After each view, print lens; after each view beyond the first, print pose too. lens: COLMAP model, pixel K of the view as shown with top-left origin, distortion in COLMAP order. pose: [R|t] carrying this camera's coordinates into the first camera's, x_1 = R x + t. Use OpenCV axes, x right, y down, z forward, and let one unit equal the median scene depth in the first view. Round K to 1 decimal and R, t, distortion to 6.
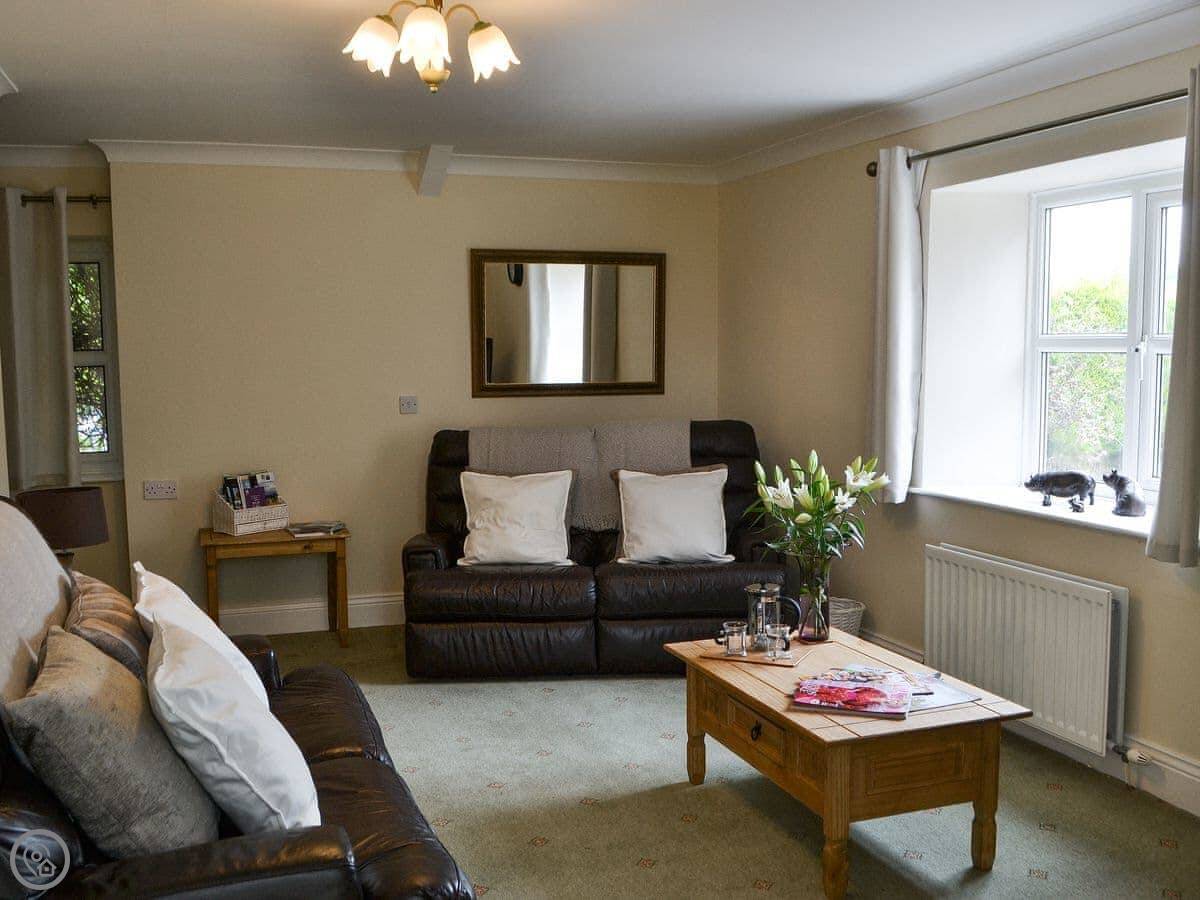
lens RADIAL K [[1122.5, 0, 599.7], [0, 1122.5, 449.5], [0, 0, 1]] dist [-0.093777, 0.000000]
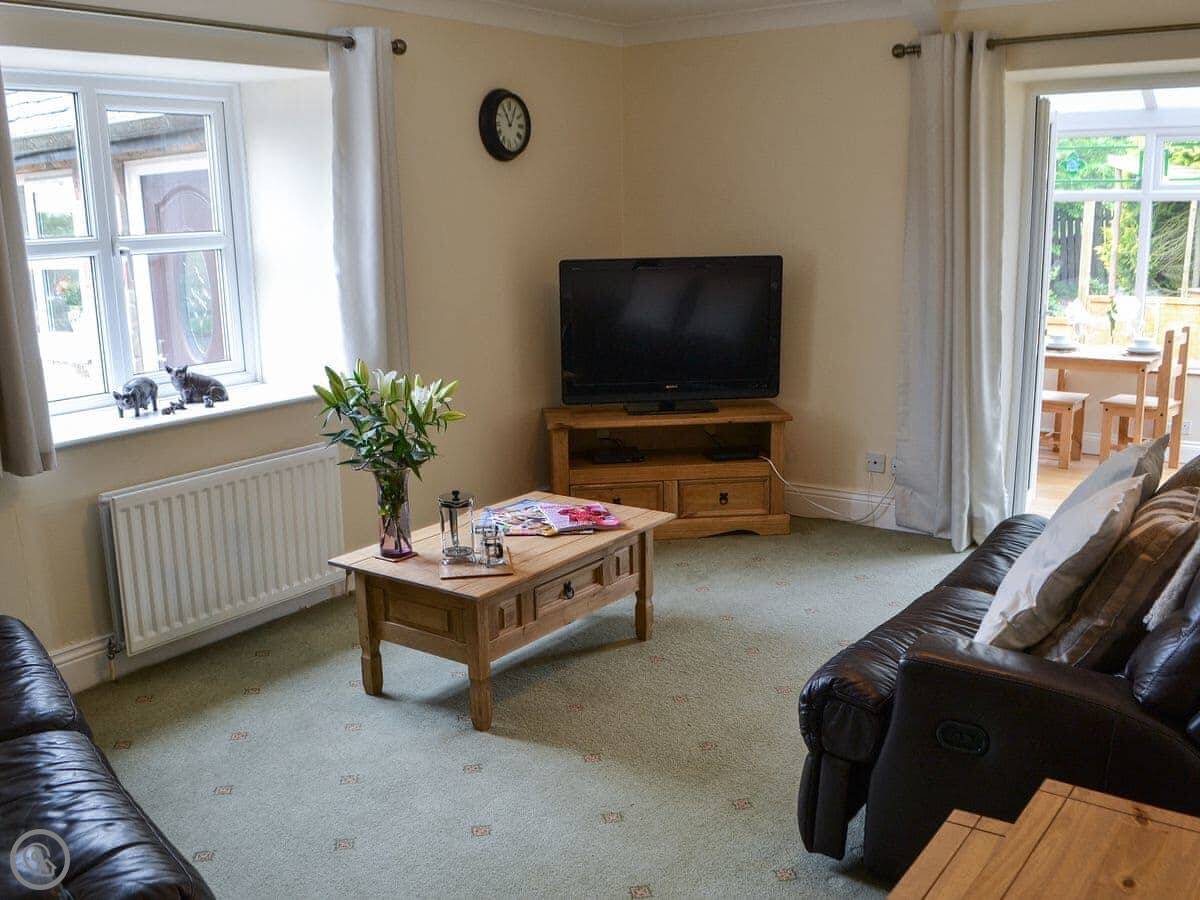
lens RADIAL K [[1122.5, 0, 599.5], [0, 1122.5, 450.4], [0, 0, 1]] dist [-0.093777, 0.000000]
pose [[-0.544325, -0.164585, 0.822570, -0.757499], [0.096334, 0.961813, 0.256193, -0.161957], [-0.833325, 0.218693, -0.507684, 1.471782]]
